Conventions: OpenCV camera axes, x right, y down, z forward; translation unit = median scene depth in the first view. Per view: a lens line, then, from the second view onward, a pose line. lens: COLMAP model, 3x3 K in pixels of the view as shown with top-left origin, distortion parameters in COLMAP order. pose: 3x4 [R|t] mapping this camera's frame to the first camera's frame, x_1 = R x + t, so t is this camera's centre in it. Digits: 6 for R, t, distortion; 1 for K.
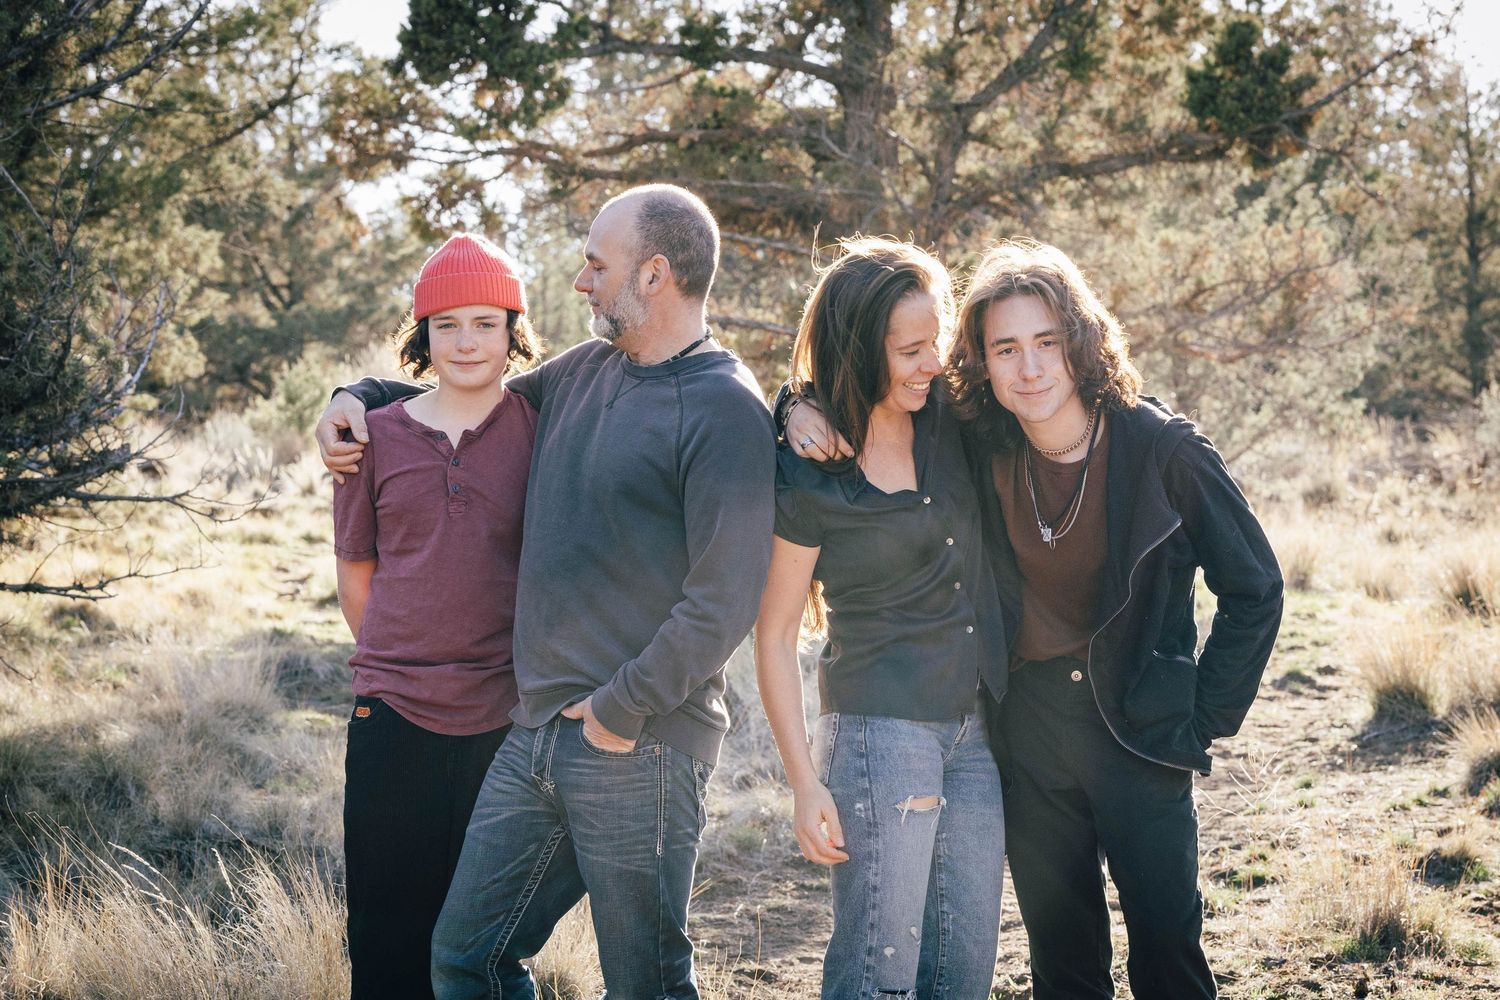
lens RADIAL K [[3687.3, 0, 750.0], [0, 3687.3, 500.0], [0, 0, 1]] dist [-1.497362, 0.164335]
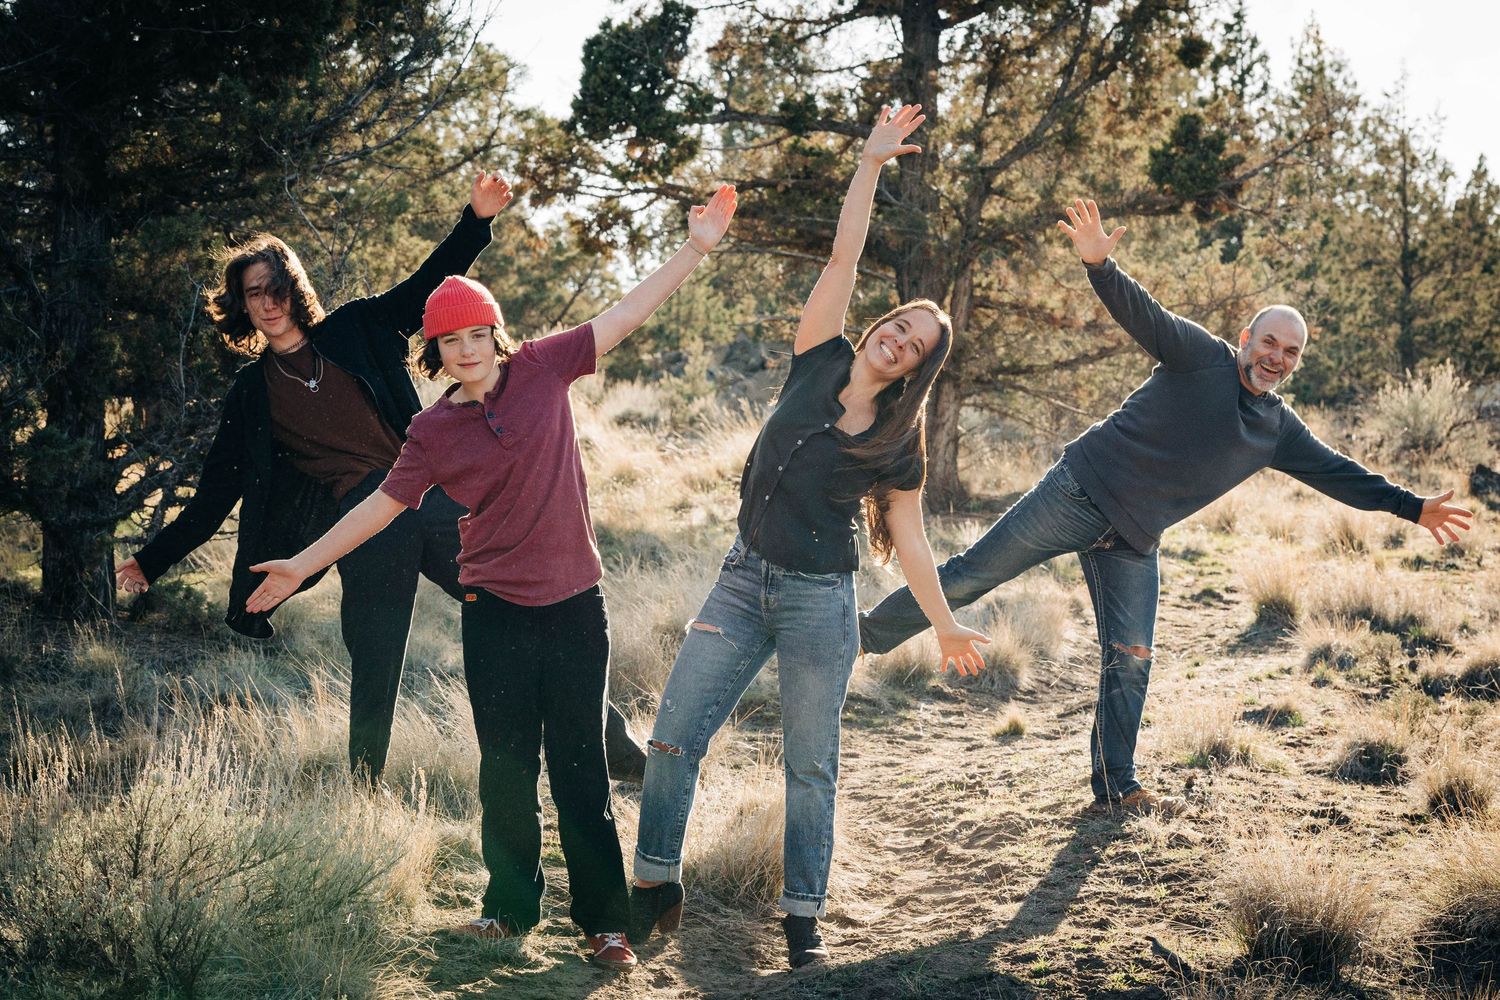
lens RADIAL K [[3676.6, 0, 749.9], [0, 3676.6, 428.3], [0, 0, 1]] dist [-3.354785, 0.021824]
pose [[0.998679, 0.032557, -0.039753, 0.026648], [-0.032967, 0.999409, -0.009708, 0.004530], [0.039413, 0.011005, 0.999162, -0.348220]]
